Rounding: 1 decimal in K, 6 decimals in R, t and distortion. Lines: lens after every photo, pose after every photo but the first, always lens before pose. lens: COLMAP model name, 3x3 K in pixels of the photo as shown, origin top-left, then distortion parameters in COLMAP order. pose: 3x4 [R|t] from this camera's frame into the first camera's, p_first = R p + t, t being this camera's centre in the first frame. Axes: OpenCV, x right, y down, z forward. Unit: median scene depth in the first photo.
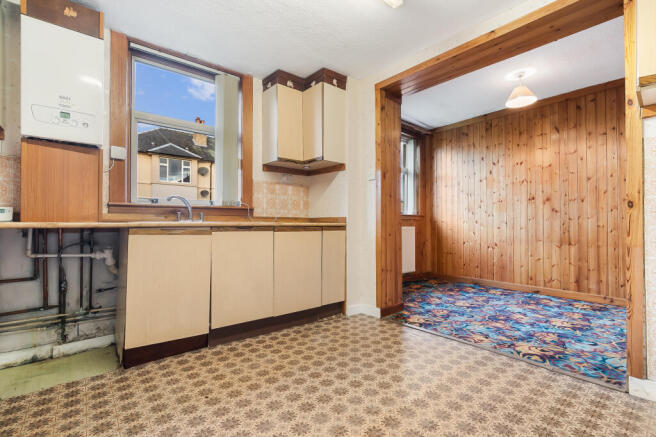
lens RADIAL K [[297.8, 0, 322.5], [0, 297.8, 220.6], [0, 0, 1]] dist [-0.017414, 0.000719]
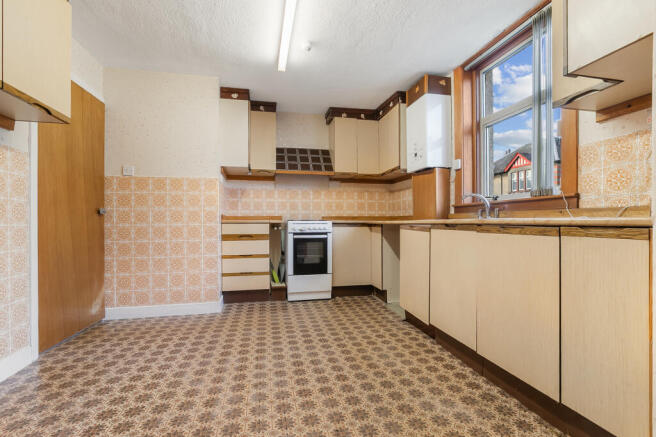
lens RADIAL K [[297.8, 0, 337.3], [0, 297.8, 220.2], [0, 0, 1]] dist [-0.017414, 0.000719]
pose [[-0.423816, -0.006607, -0.905724, 0.444029], [0.011514, 0.999853, -0.012681, 0.010012], [0.905675, -0.015803, -0.423677, 0.725424]]
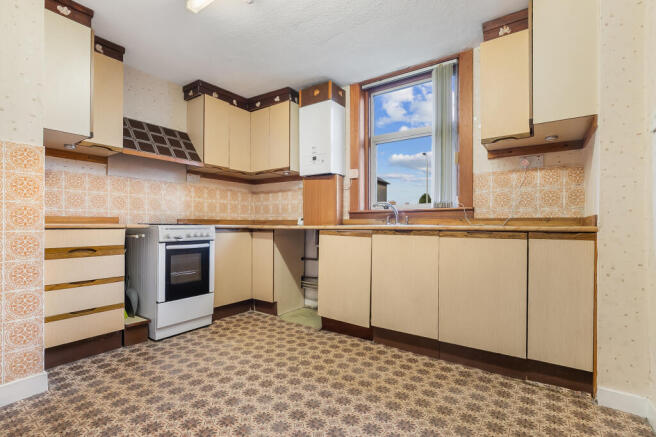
lens RADIAL K [[297.8, 0, 334.0], [0, 297.8, 223.5], [0, 0, 1]] dist [-0.017414, 0.000719]
pose [[0.287592, -0.007065, -0.957727, 0.389824], [0.008361, 0.999953, -0.004866, 0.001128], [0.957716, -0.006609, 0.287638, 0.354754]]
